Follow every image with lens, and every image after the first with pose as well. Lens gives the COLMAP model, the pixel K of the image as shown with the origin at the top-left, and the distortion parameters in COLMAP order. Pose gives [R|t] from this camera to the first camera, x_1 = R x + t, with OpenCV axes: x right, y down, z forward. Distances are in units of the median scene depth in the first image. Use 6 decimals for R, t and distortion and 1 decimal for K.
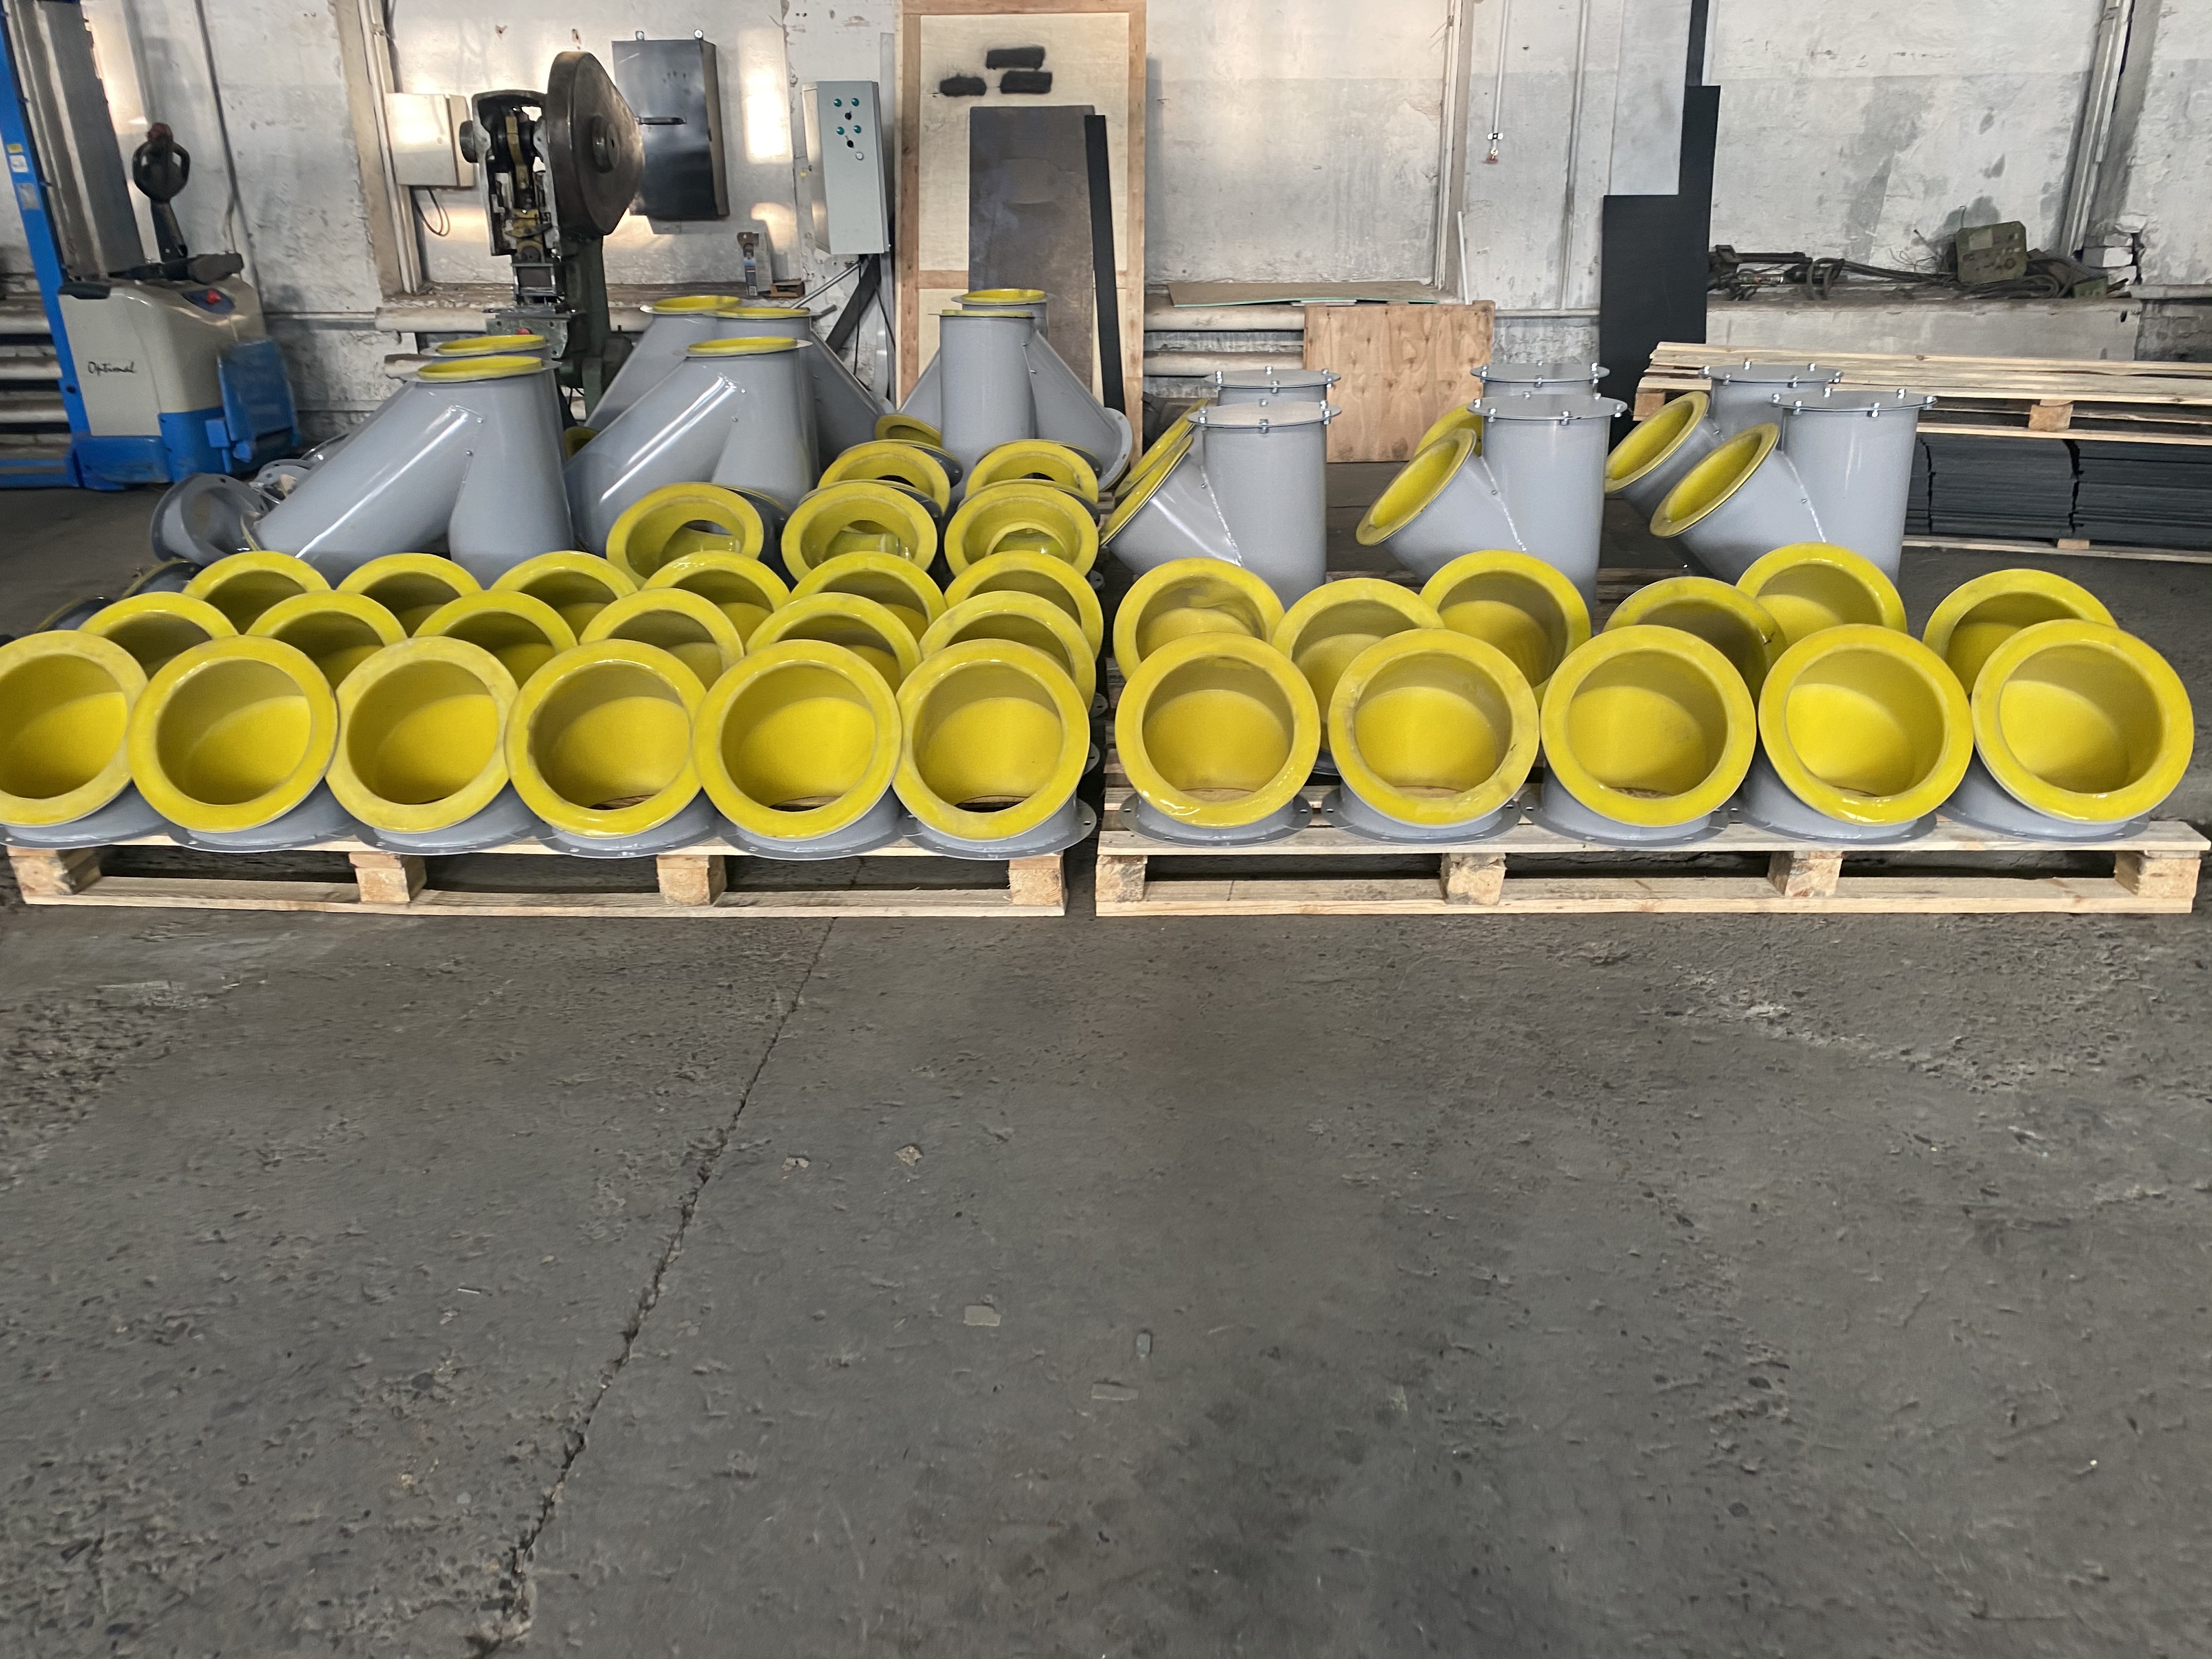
lens RADIAL K [[1672.7, 0, 1113.2], [0, 1672.7, 829.8], [0, 0, 1]] dist [0.013855, 0.008573]
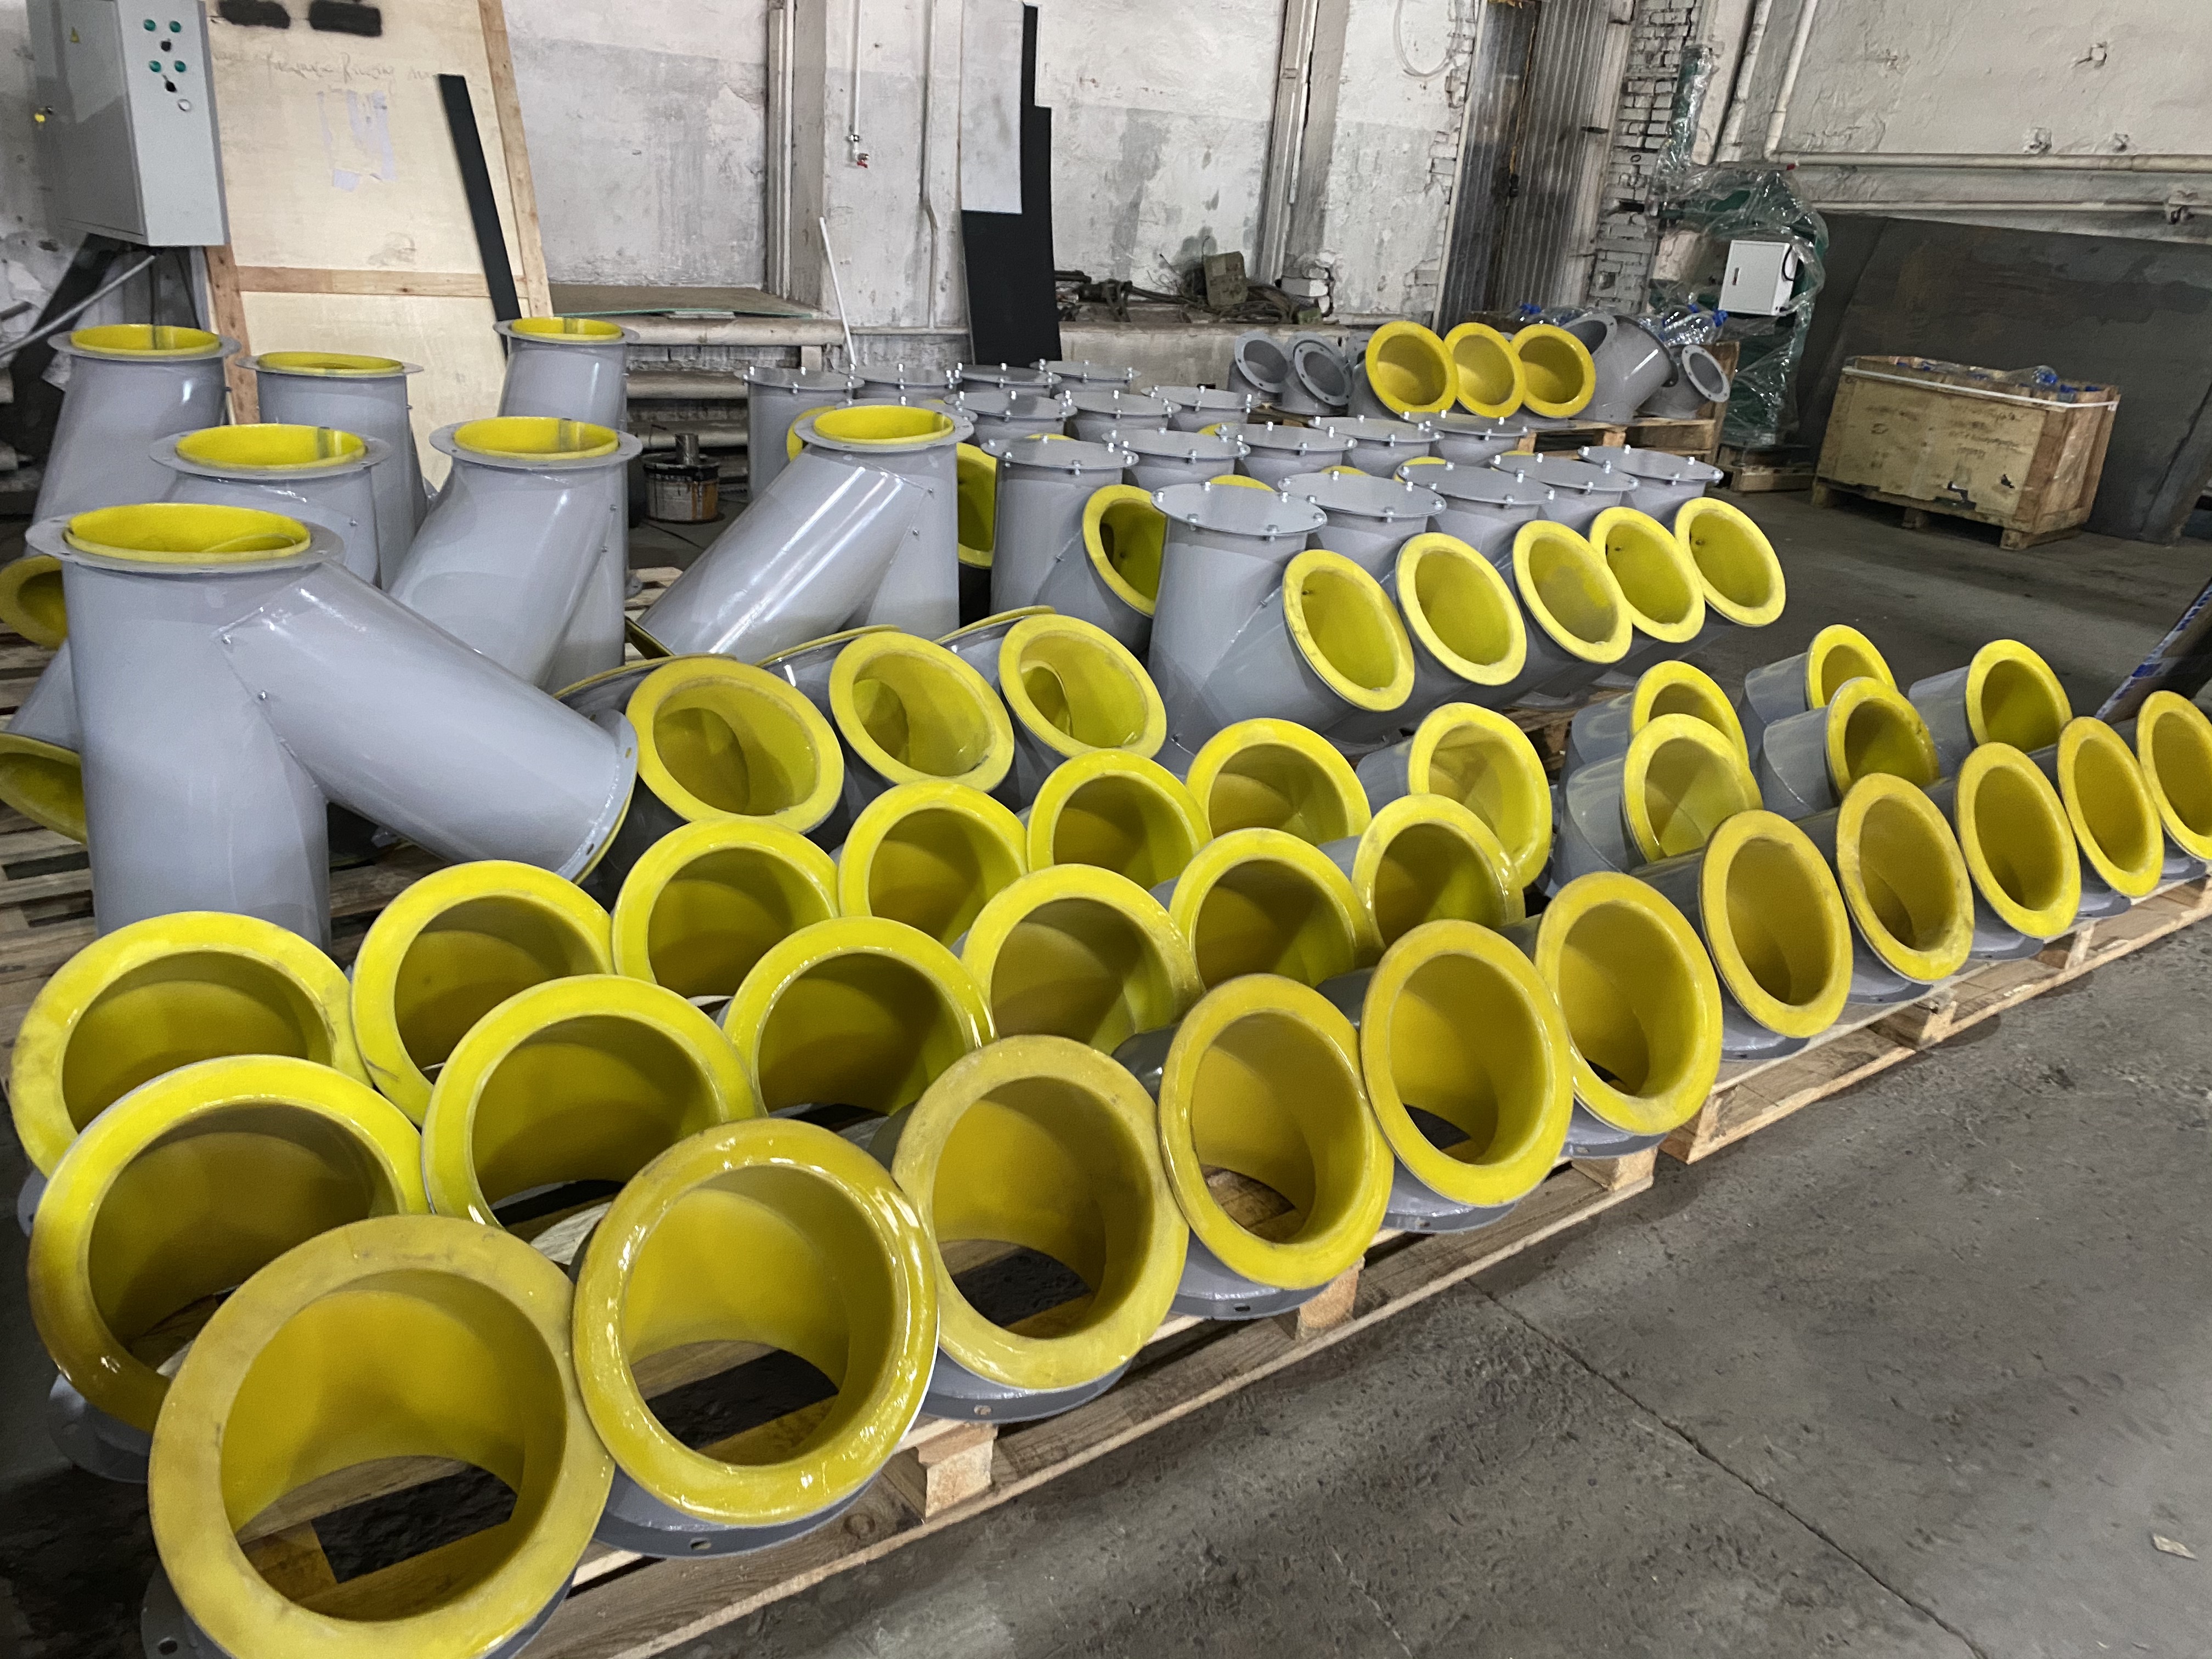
lens RADIAL K [[1672.7, 0, 1105.0], [0, 1672.7, 828.0], [0, 0, 1]] dist [0.013855, 0.008573]
pose [[0.788629, -0.164203, 0.592538, -0.256383], [0.150003, 0.985944, 0.073579, -0.081791], [-0.596292, 0.030856, 0.802175, 0.179431]]
